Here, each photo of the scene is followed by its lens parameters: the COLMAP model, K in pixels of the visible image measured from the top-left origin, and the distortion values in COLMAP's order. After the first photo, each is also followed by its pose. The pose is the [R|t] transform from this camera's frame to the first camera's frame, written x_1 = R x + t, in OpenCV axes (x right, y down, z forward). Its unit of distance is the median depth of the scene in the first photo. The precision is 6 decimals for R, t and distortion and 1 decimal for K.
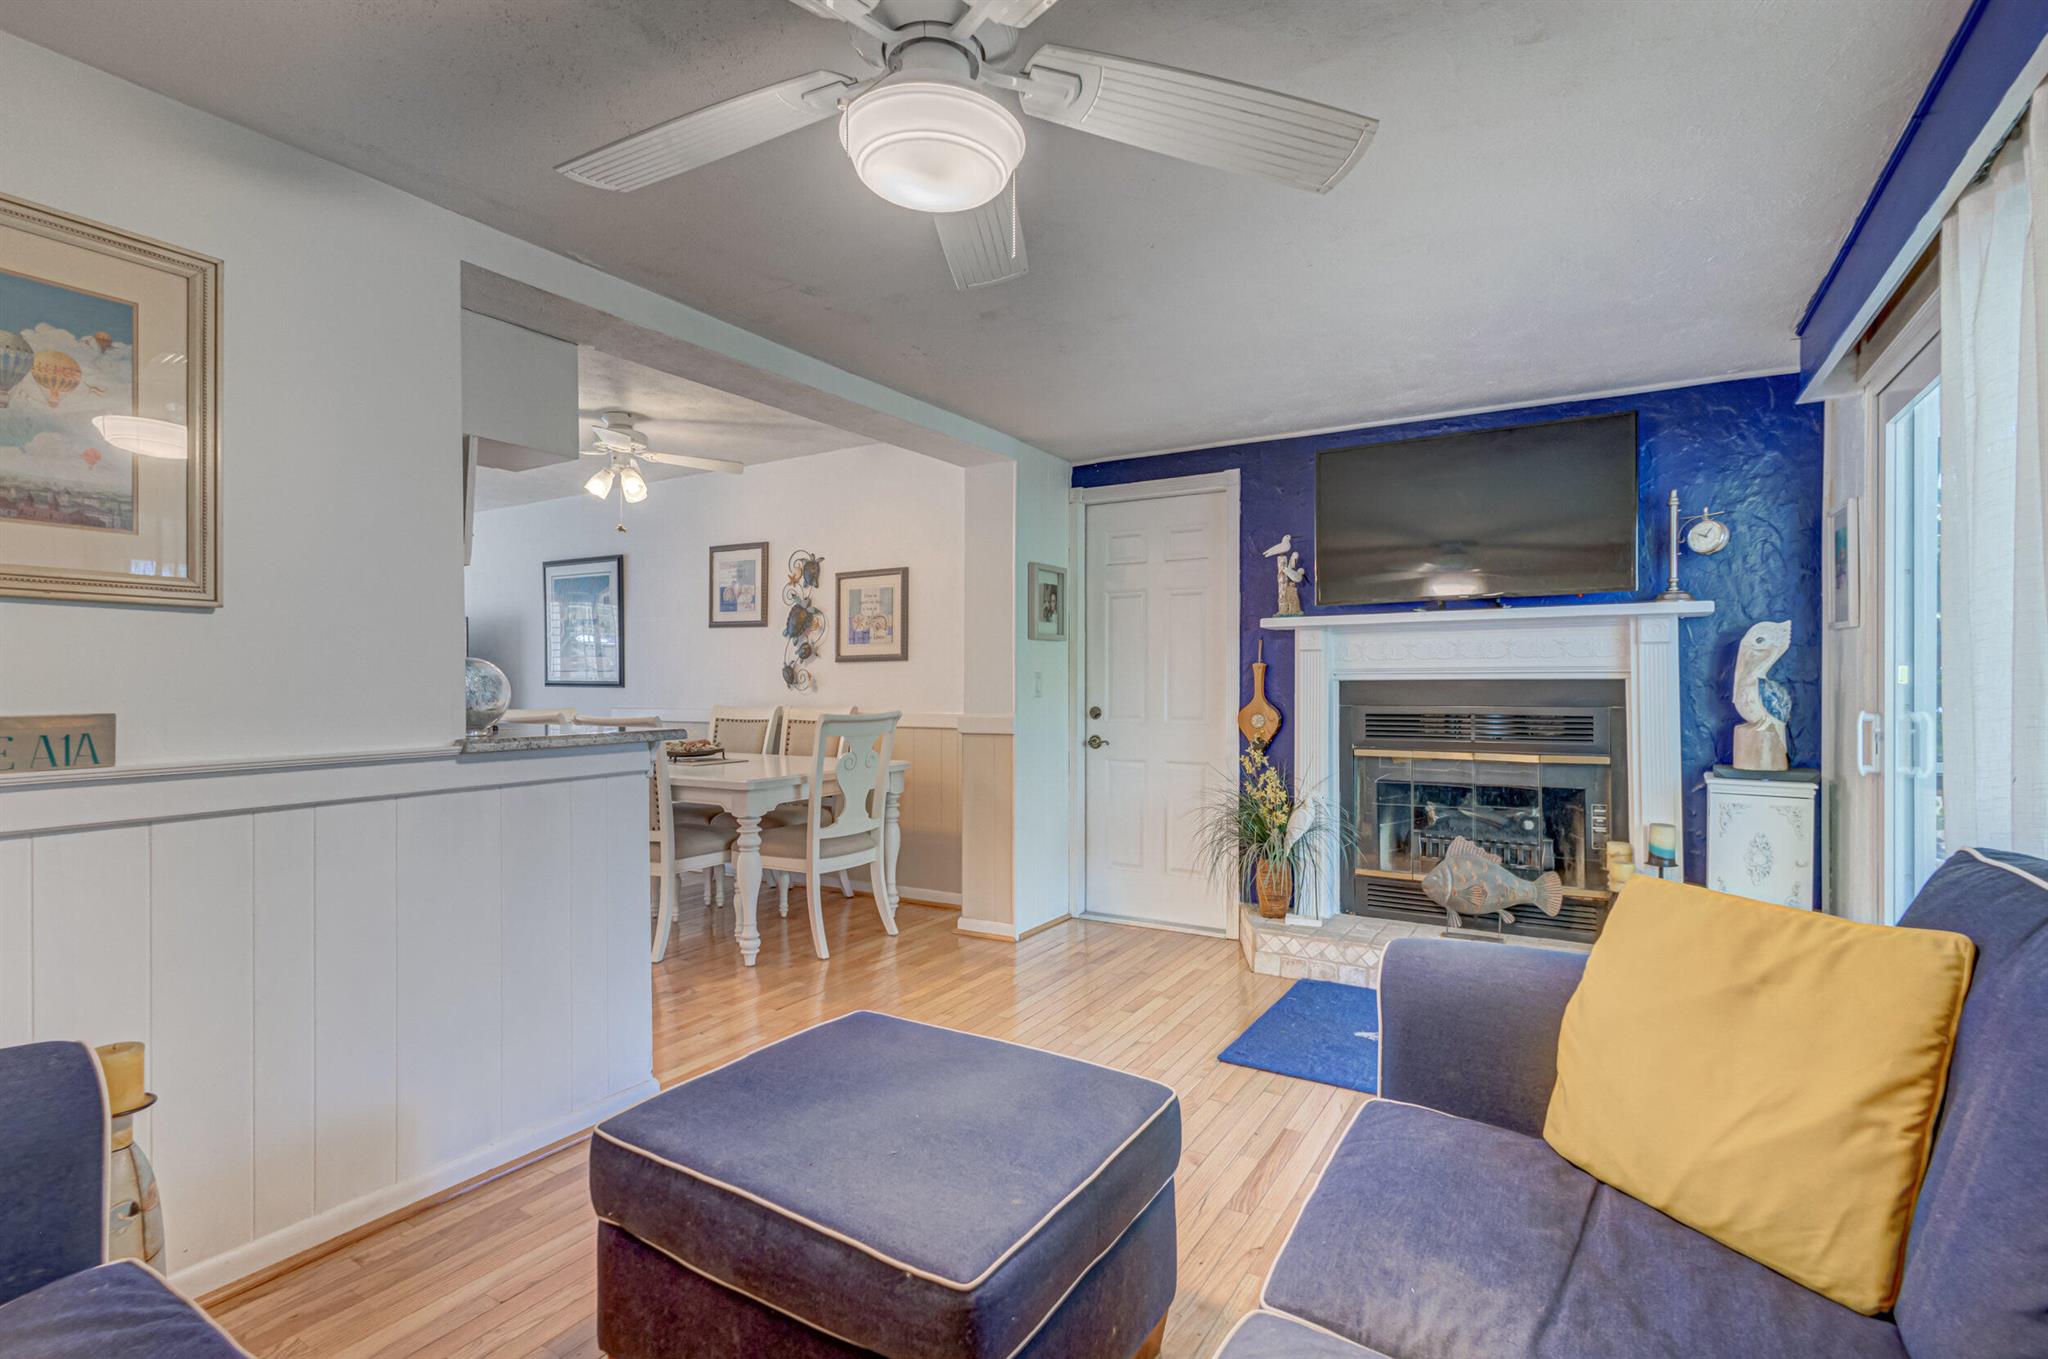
lens RADIAL K [[980.0, 0, 1003.9], [0, 980.0, 678.3], [0, 0, 1]] dist [0.013774, -0.002121]
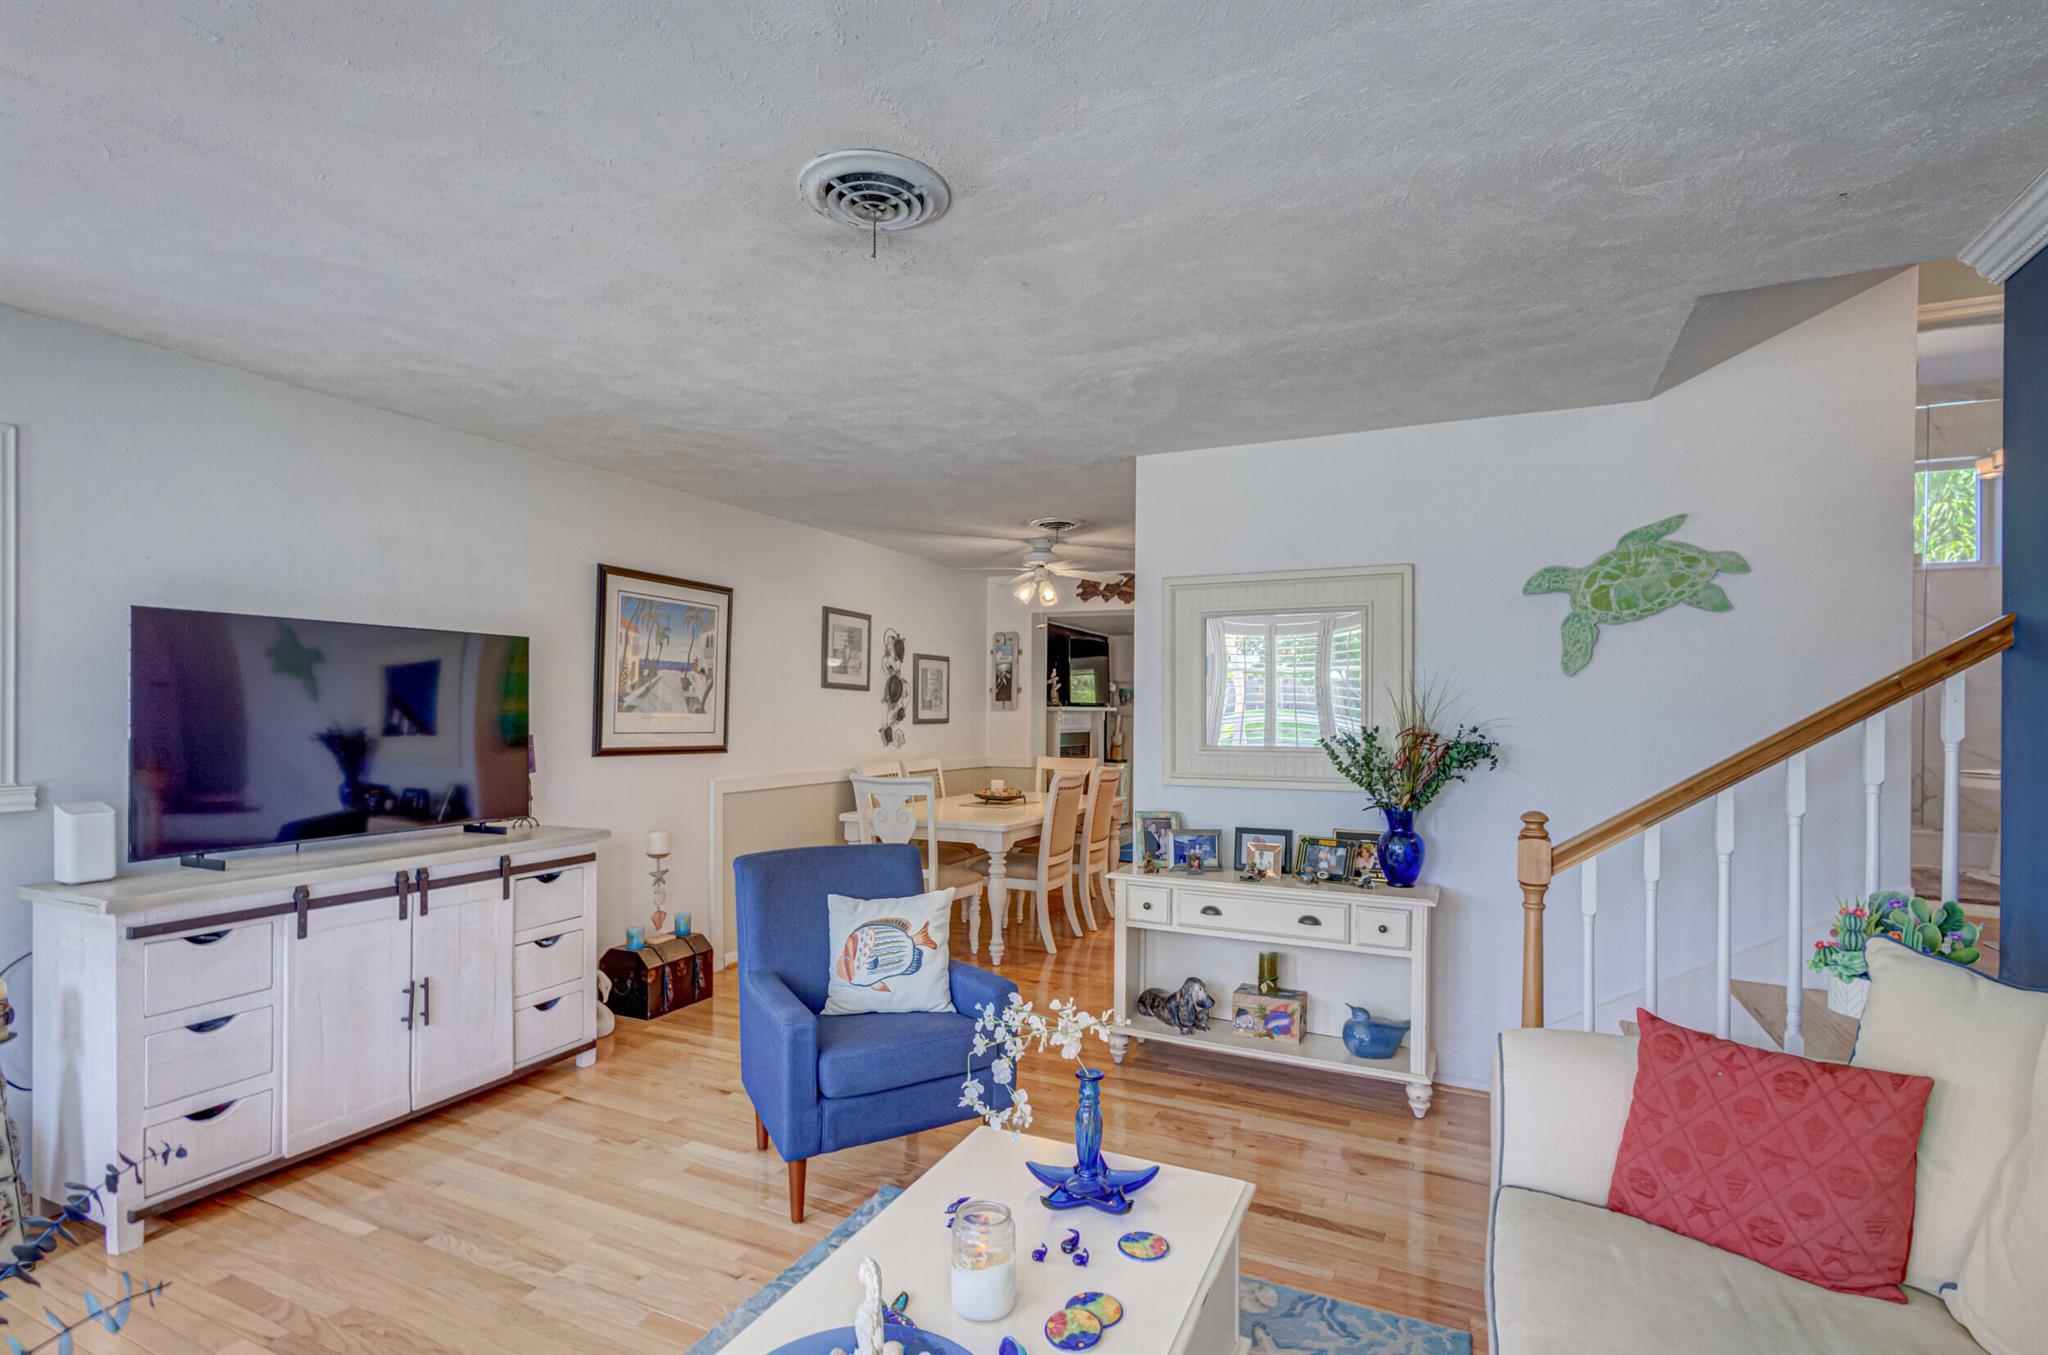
lens RADIAL K [[971.3, 0, 1015.8], [0, 971.3, 710.9], [0, 0, 1]] dist [0.017444, -0.004262]
pose [[-0.117976, 0.003816, 0.993009, -1.923059], [-0.012801, 0.999904, -0.005363, -0.037841], [-0.992934, -0.013344, -0.117916, 1.370909]]
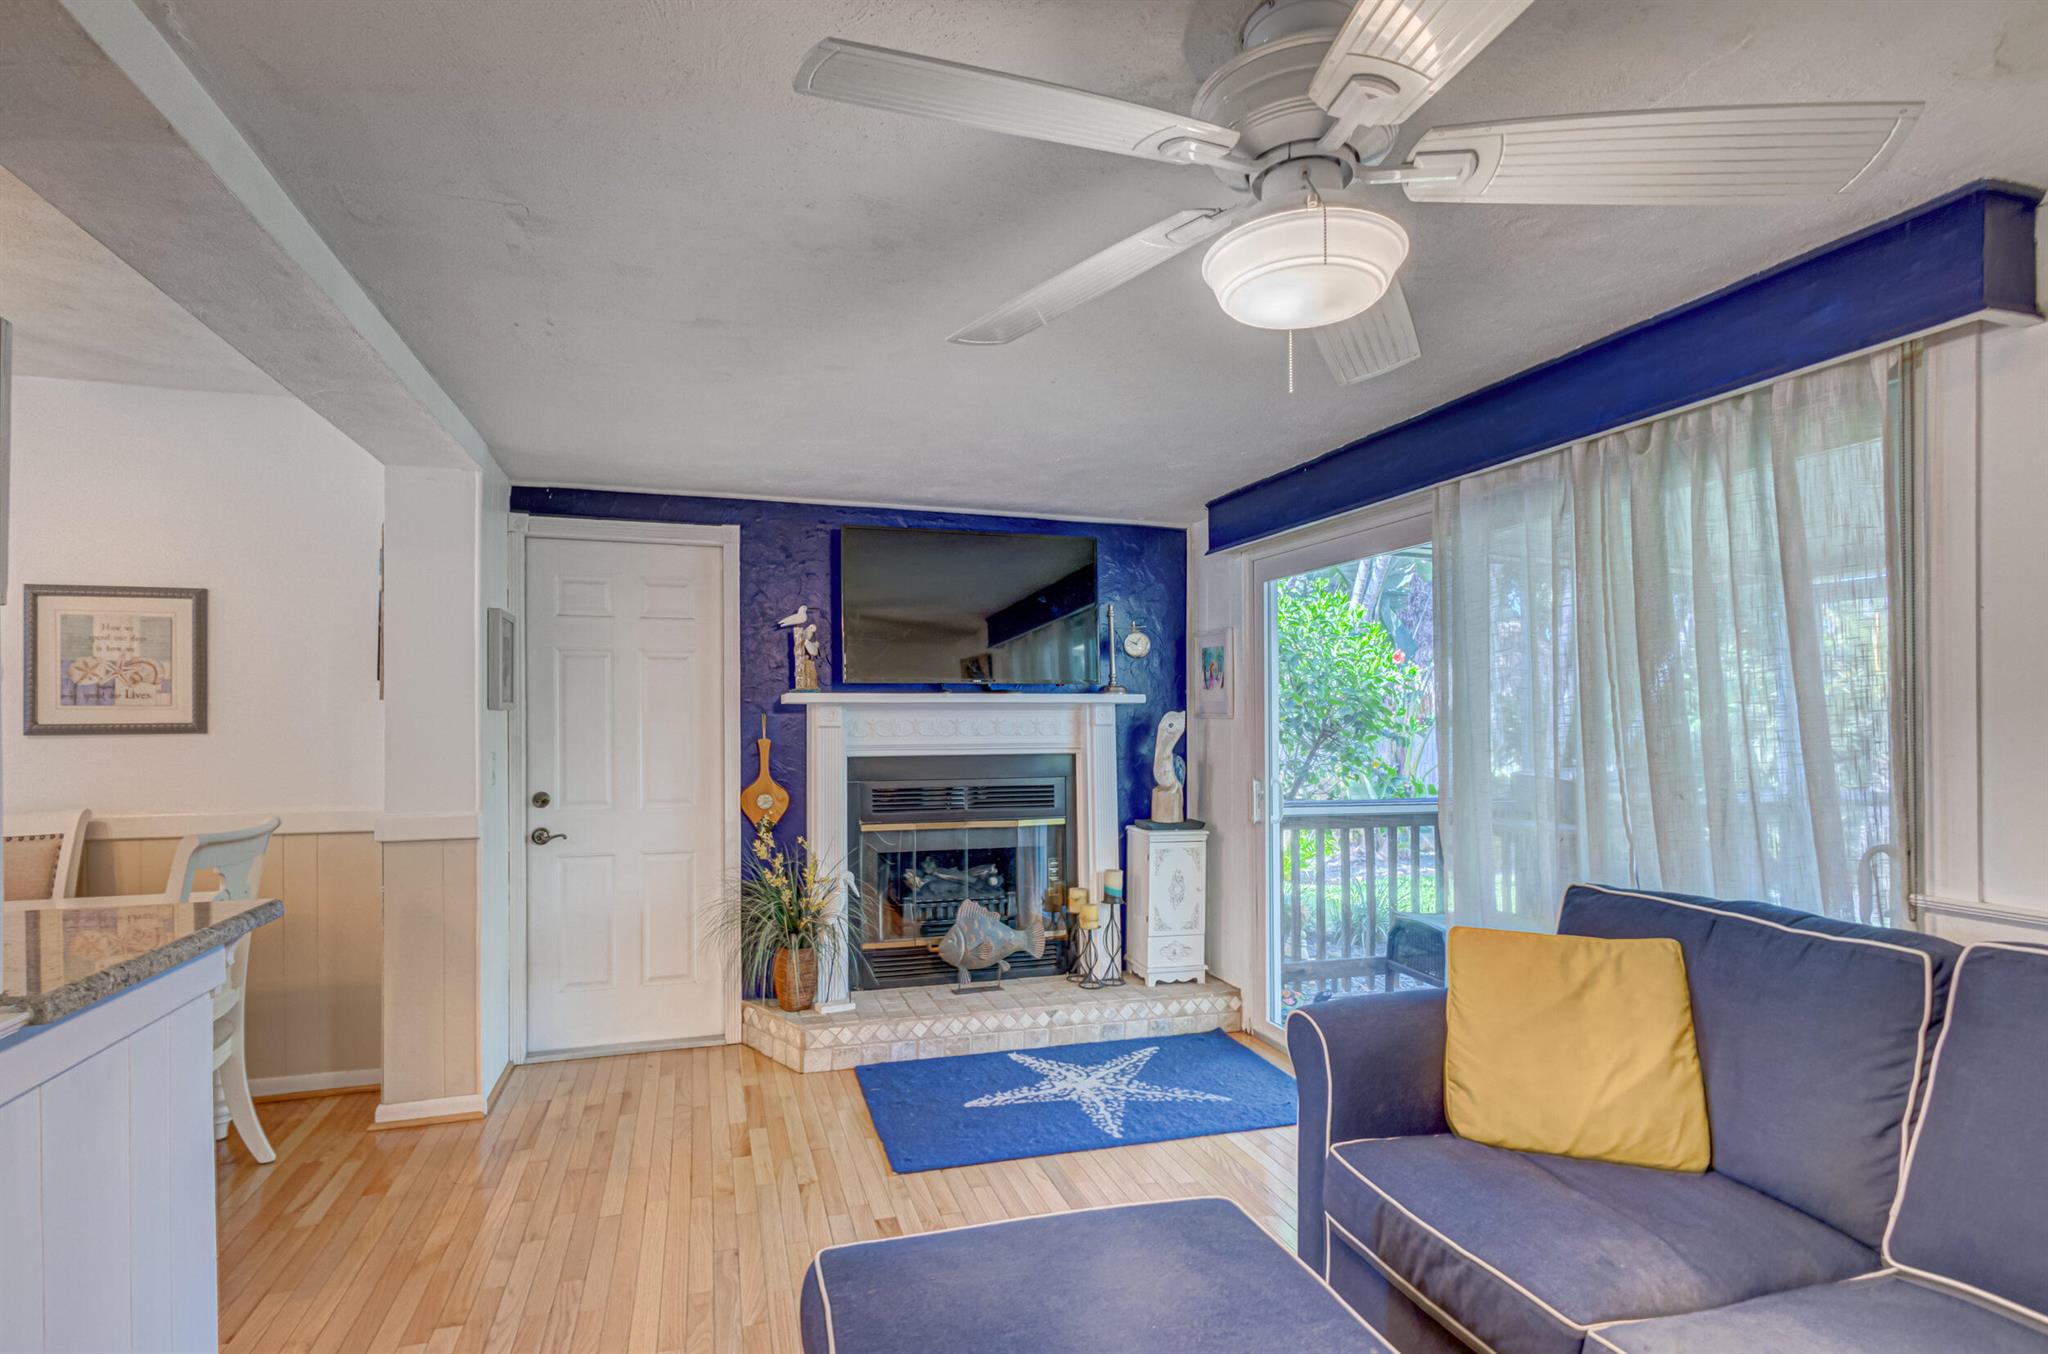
lens RADIAL K [[1034.3, 0, 990.7], [0, 1034.3, 712.1], [0, 0, 1]] dist [0.005902, 0.000677]
pose [[0.661677, 0.005334, 0.749770, -0.345250], [-0.001346, 0.999982, -0.005926, -0.036718], [-0.749788, 0.002912, 0.661672, 0.198154]]
